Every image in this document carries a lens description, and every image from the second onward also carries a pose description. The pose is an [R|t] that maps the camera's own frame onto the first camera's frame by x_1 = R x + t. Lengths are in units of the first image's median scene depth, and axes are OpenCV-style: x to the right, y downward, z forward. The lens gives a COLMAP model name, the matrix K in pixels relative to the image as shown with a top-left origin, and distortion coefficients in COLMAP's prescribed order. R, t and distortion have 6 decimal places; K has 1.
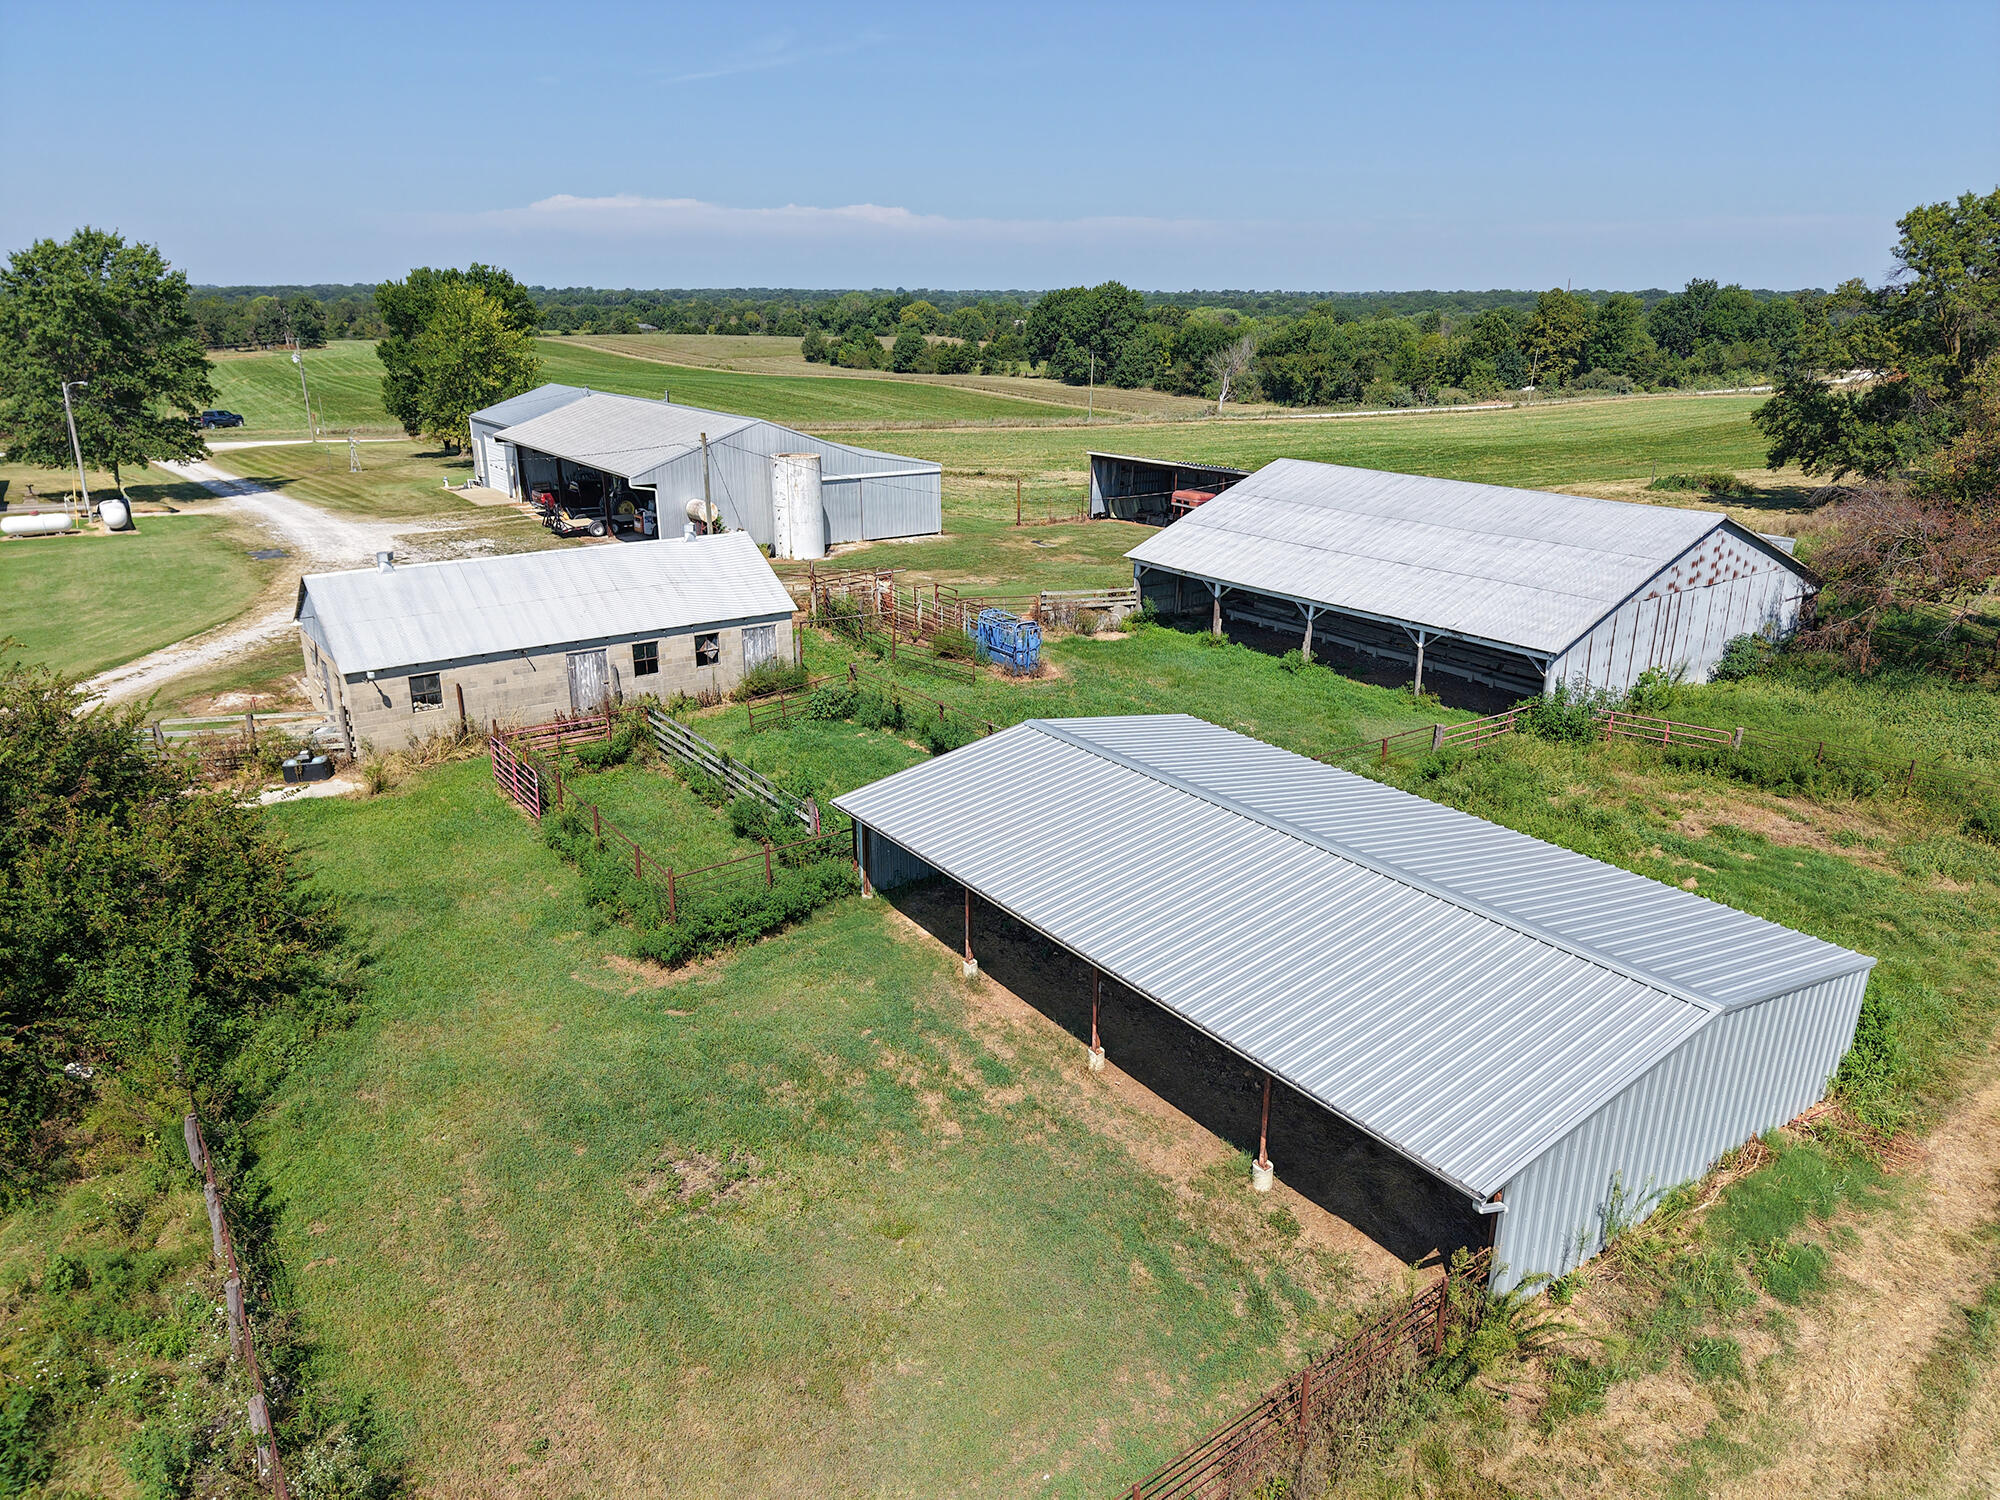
lens RADIAL K [[1335.0, 0, 1011.1], [0, 1335.0, 759.5], [0, 0, 1]] dist [0.077020, -0.074266]
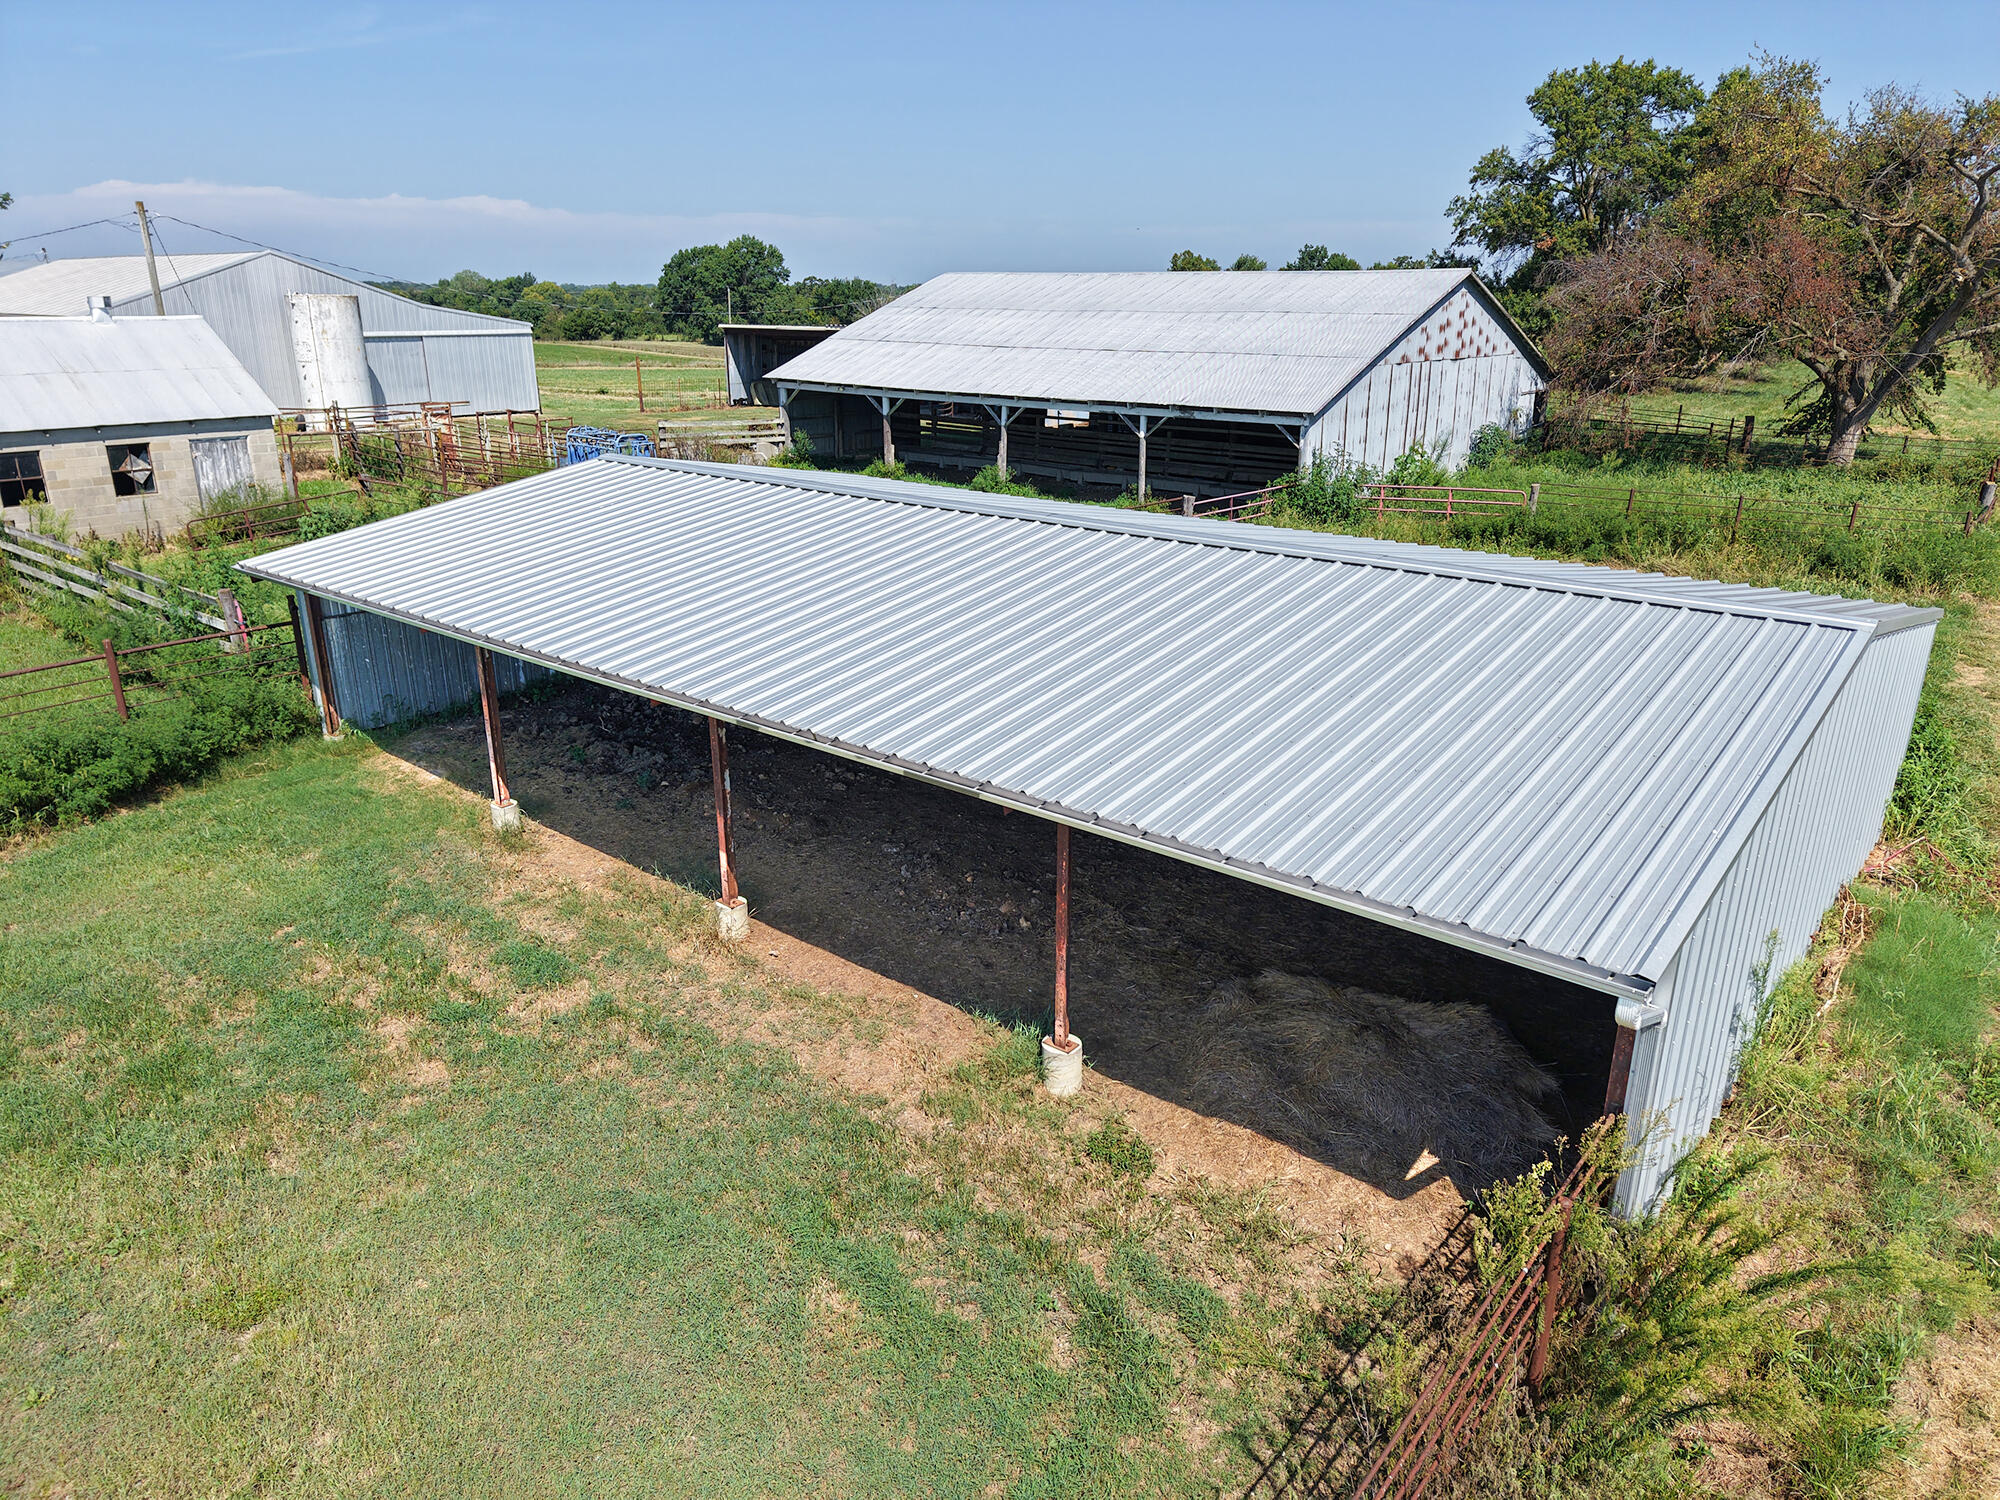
lens RADIAL K [[1343.6, 0, 1005.4], [0, 1343.6, 753.0], [0, 0, 1]] dist [0.044302, -0.039195]
pose [[0.970132, -0.079930, 0.229032, 0.029827], [0.080572, 0.996727, 0.006564, 0.093868], [-0.228807, 0.012086, 0.973397, 0.257612]]
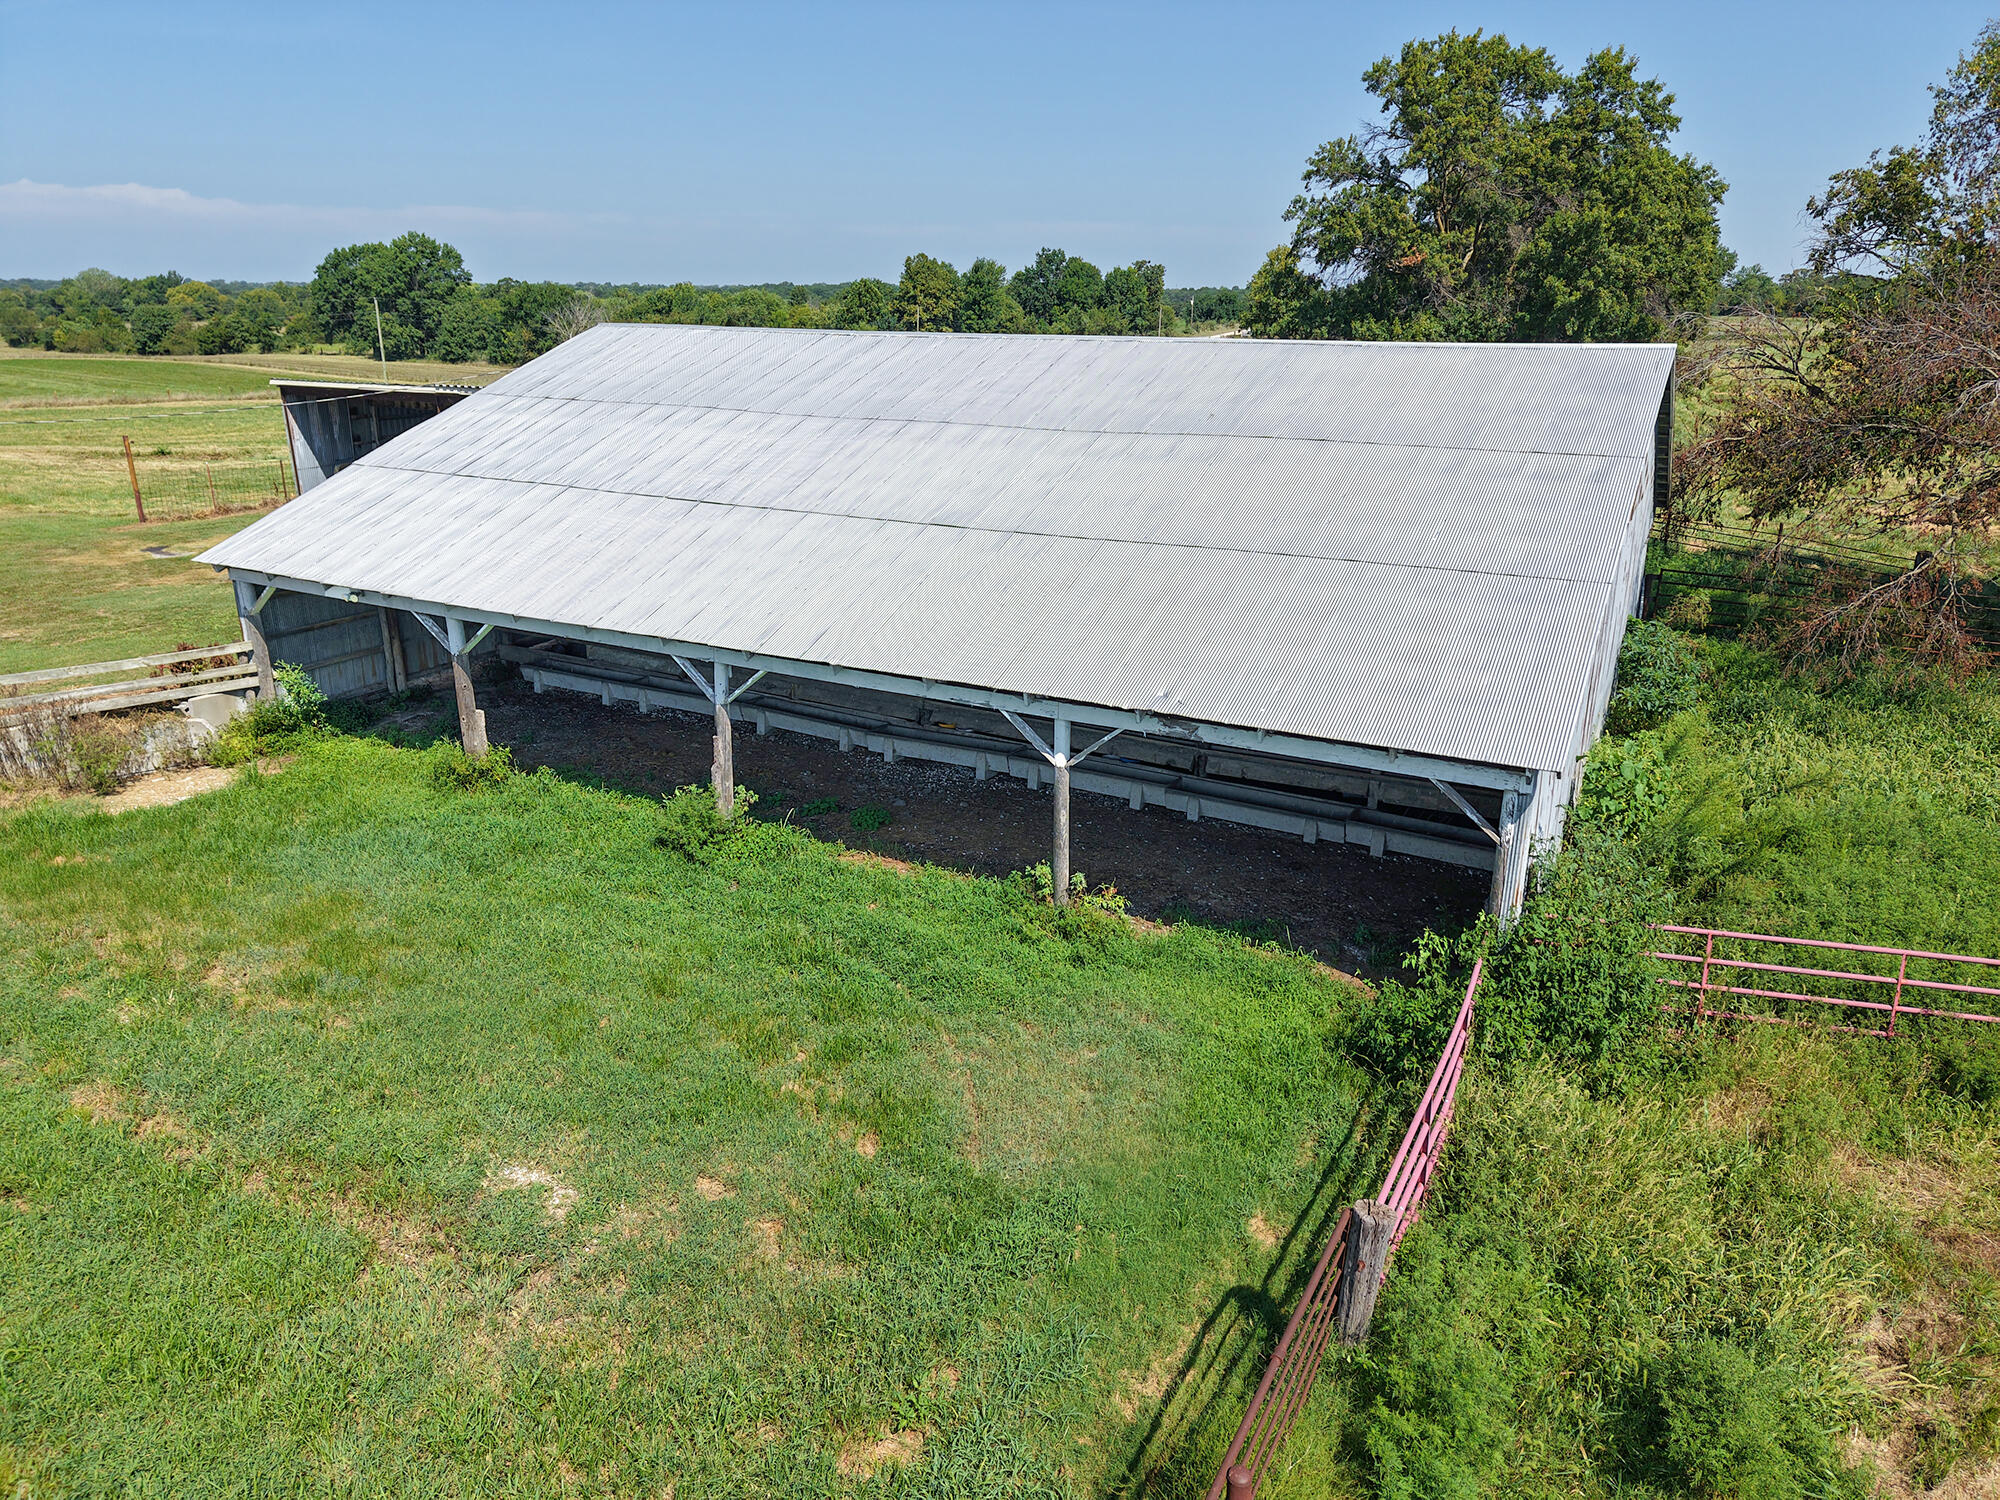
lens RADIAL K [[1343.6, 0, 1005.4], [0, 1343.6, 753.0], [0, 0, 1]] dist [0.044302, -0.039195]
pose [[0.905788, -0.139299, 0.400180, 0.166664], [0.140148, 0.989754, 0.027308, -0.101472], [-0.399884, 0.031349, 0.916030, 0.731838]]
